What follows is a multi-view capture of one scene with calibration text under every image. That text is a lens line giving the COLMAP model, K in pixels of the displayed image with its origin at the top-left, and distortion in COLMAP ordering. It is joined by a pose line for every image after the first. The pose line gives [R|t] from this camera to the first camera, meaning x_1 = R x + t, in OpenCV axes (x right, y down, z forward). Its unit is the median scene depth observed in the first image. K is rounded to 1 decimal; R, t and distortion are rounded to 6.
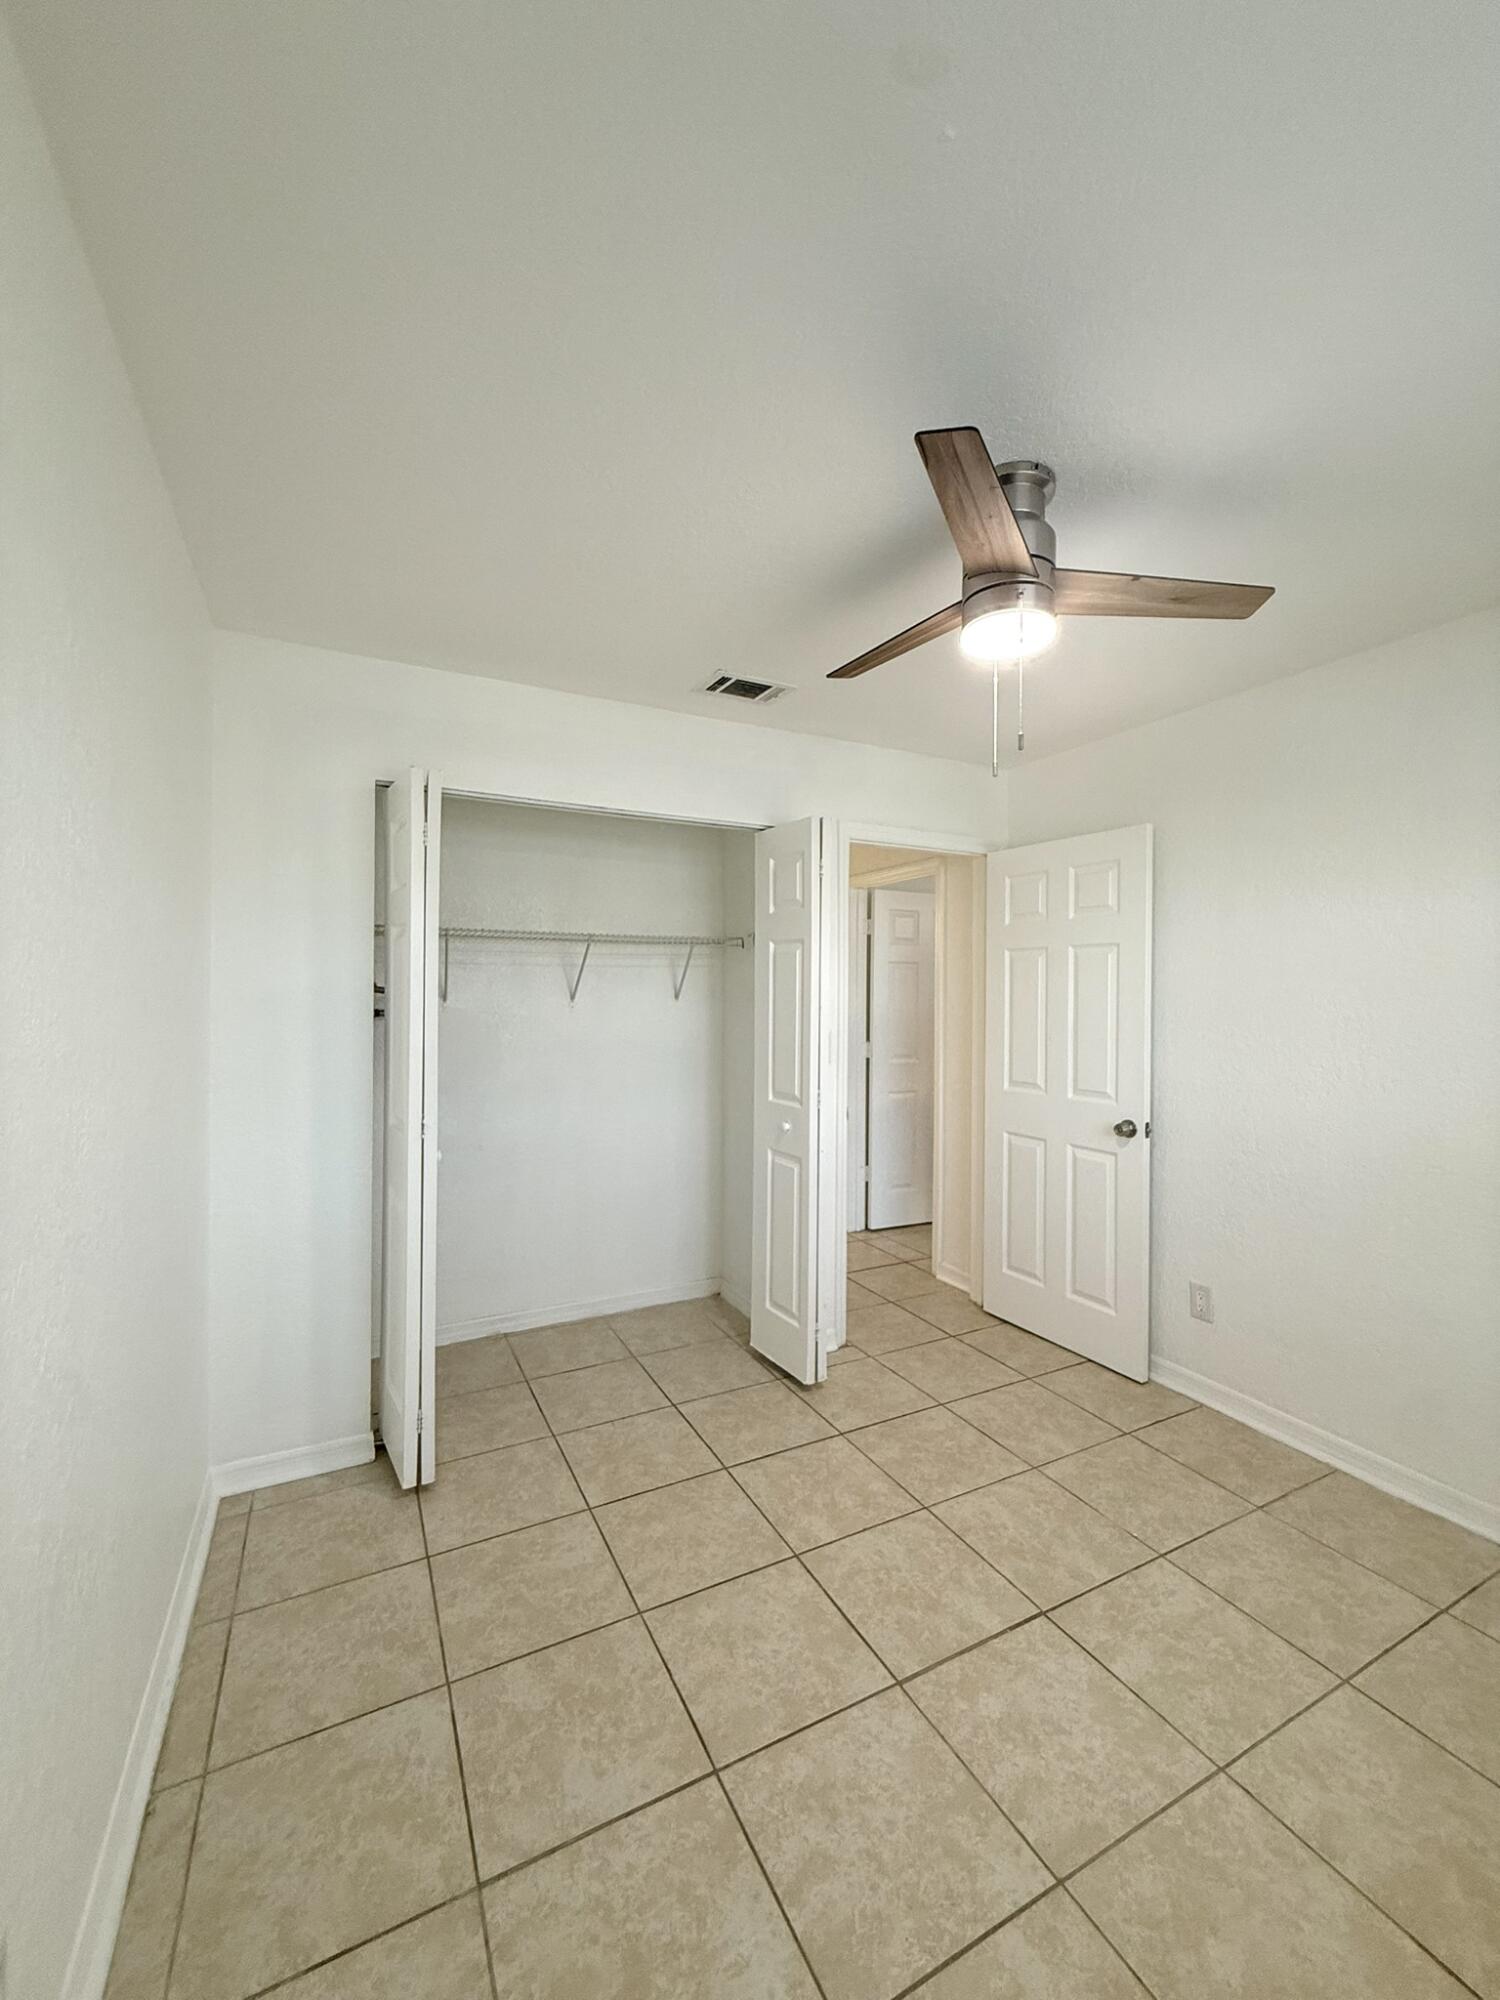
lens RADIAL K [[795.8, 0, 749.2], [0, 795.8, 999.4], [0, 0, 1]] dist [-0.001964, 0.000945]
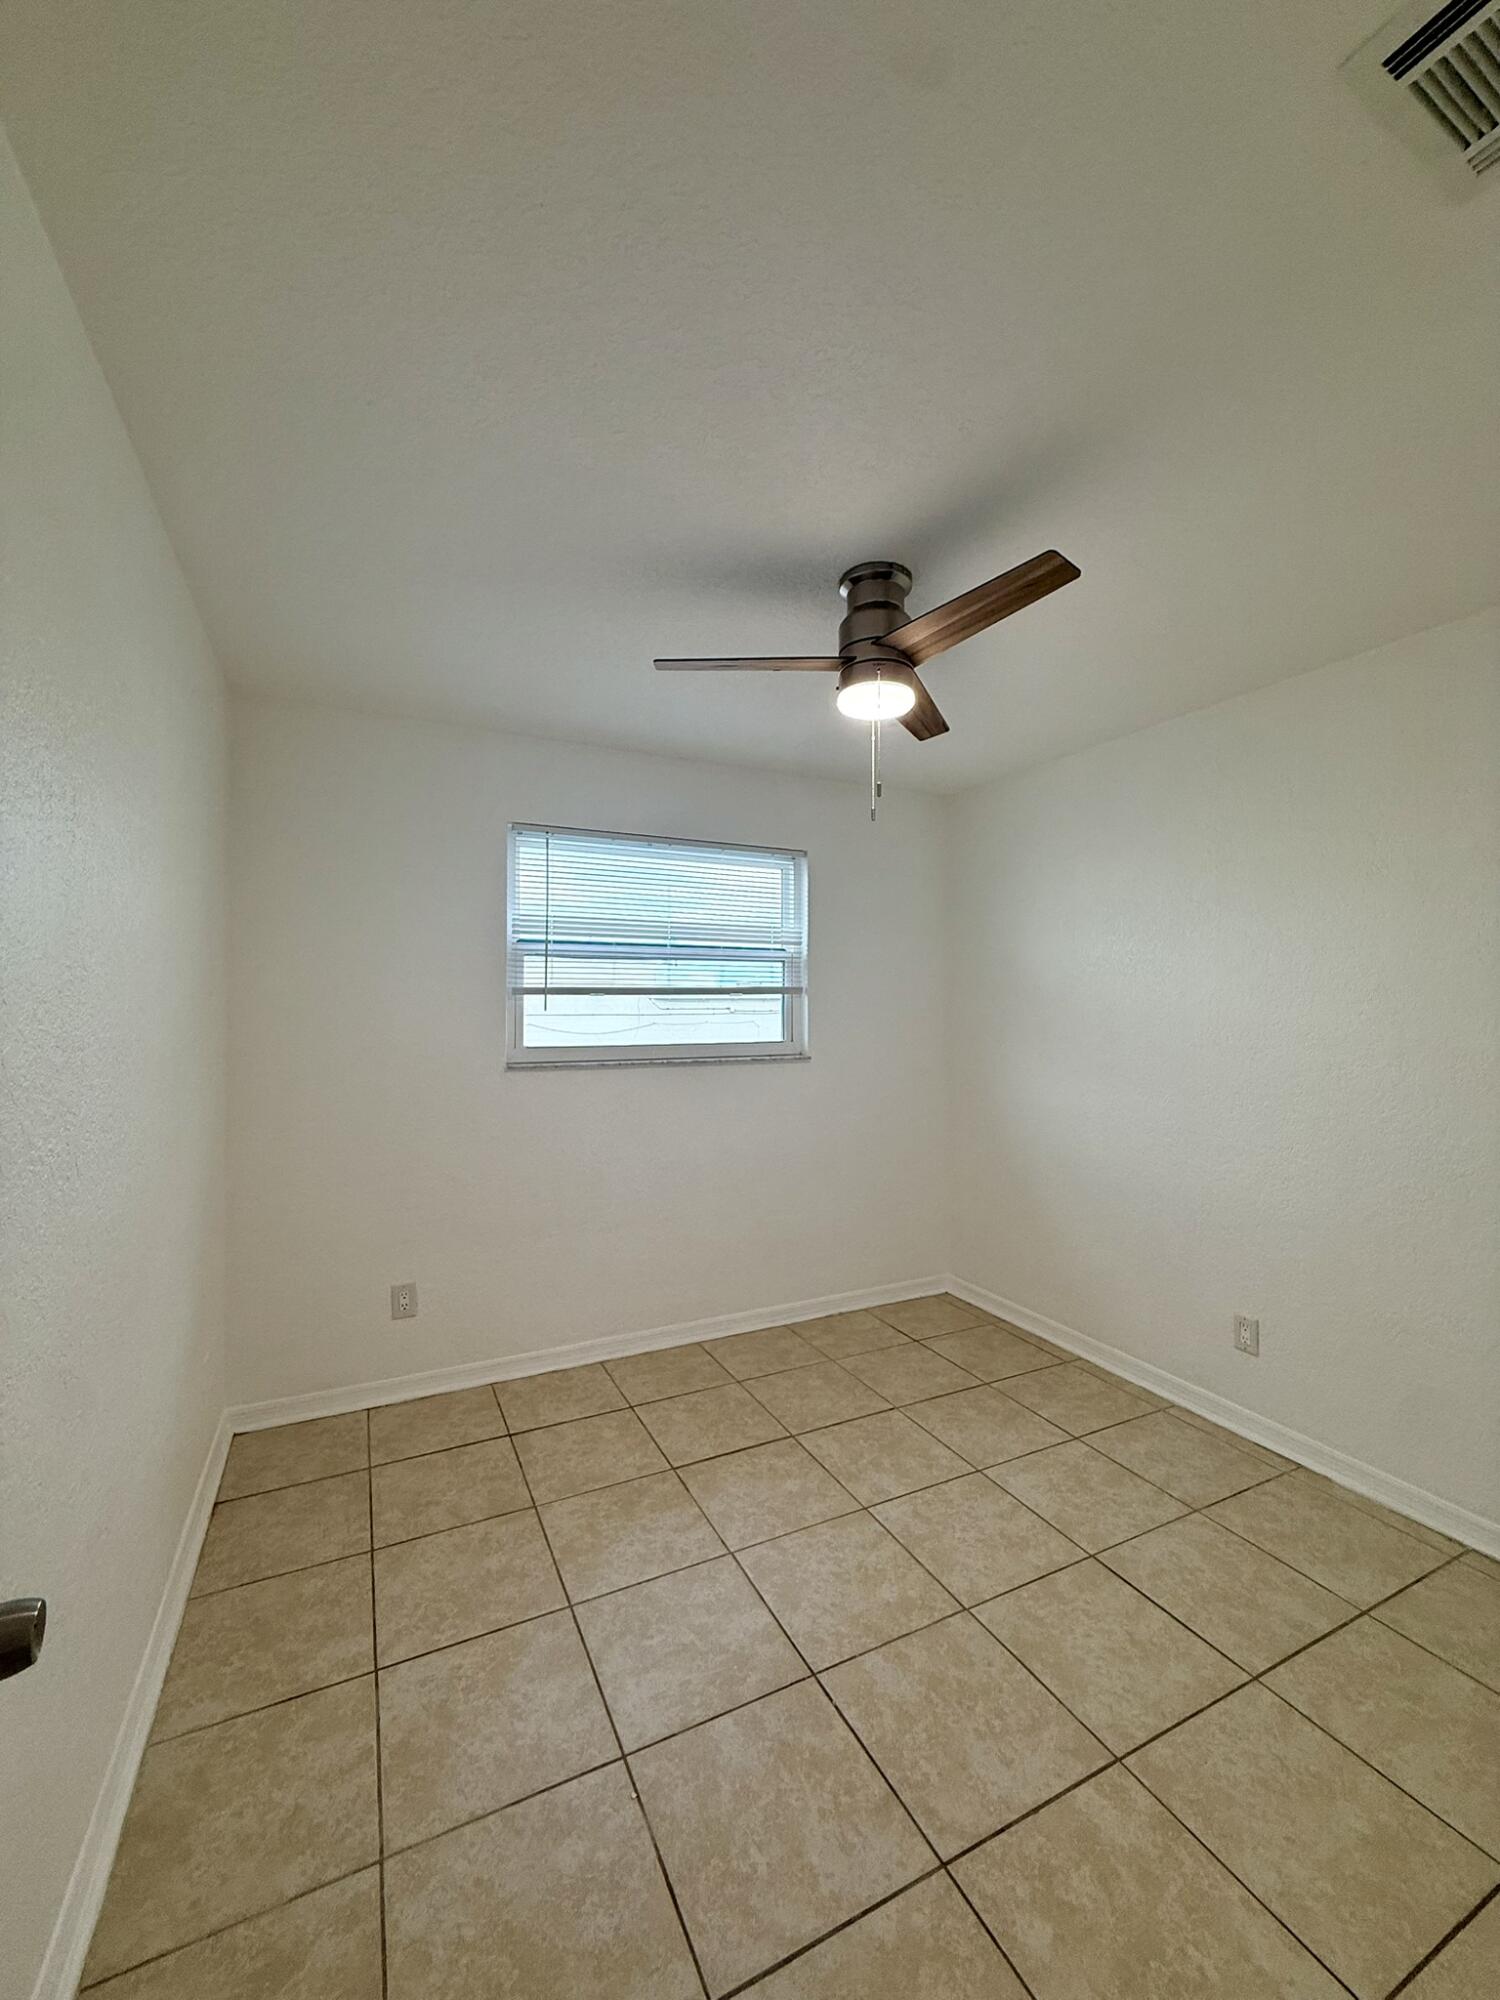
lens RADIAL K [[795.8, 0, 749.9], [0, 795.8, 988.7], [0, 0, 1]] dist [-0.001964, 0.000945]
pose [[-0.999841, -0.006733, 0.016504, 0.470879], [-0.006900, 0.999925, -0.010090, -0.012607], [-0.016434, -0.010202, -0.999813, 2.089238]]
